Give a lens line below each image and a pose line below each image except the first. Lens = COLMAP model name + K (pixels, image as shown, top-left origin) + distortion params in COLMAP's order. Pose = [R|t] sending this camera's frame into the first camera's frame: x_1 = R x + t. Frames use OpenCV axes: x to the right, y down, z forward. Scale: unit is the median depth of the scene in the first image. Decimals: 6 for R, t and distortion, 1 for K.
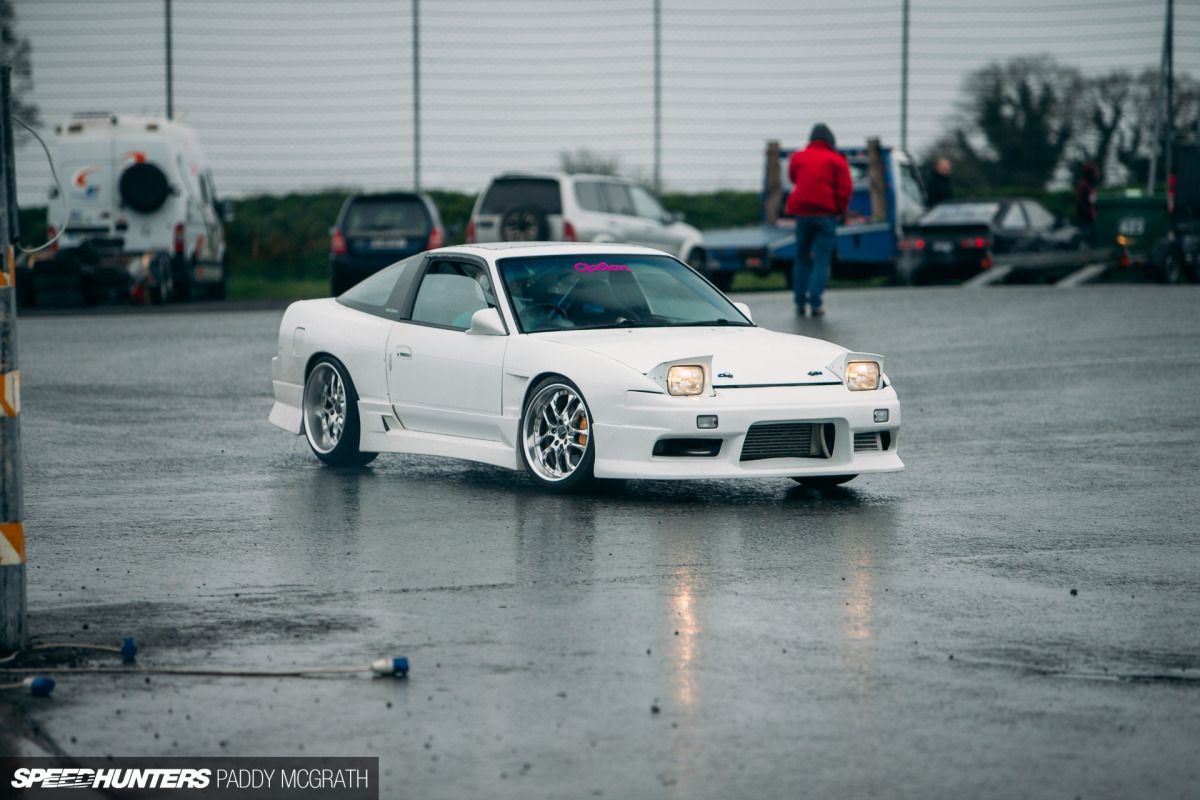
lens RADIAL K [[5745.3, 0, 600.3], [0, 5745.3, 399.5], [0, 0, 1]] dist [1.107928, 0.000000]
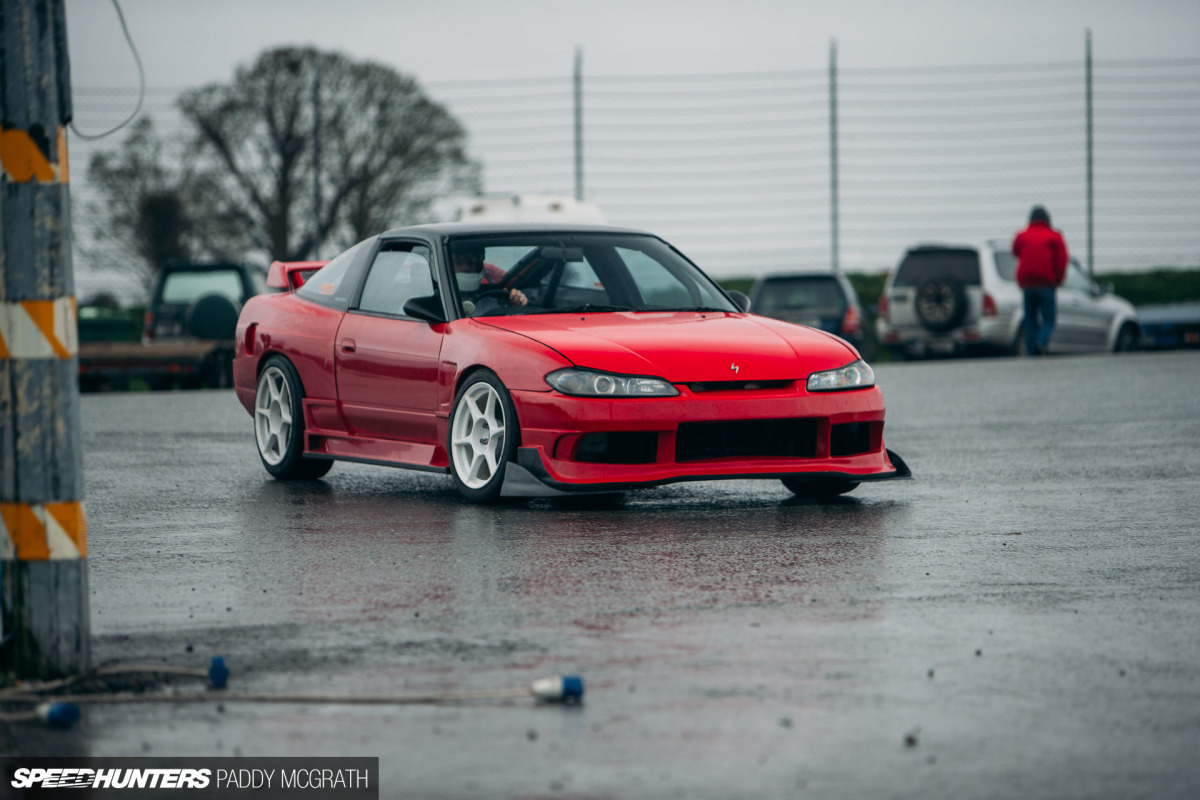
lens RADIAL K [[5717.9, 0, 600.9], [0, 5717.9, 399.7], [0, 0, 1]] dist [1.159363, 0.000000]
pose [[0.996840, -0.010693, -0.078714, 0.024098], [0.009107, 0.999749, -0.020484, 0.023553], [0.078914, 0.019703, 0.996687, 0.271064]]
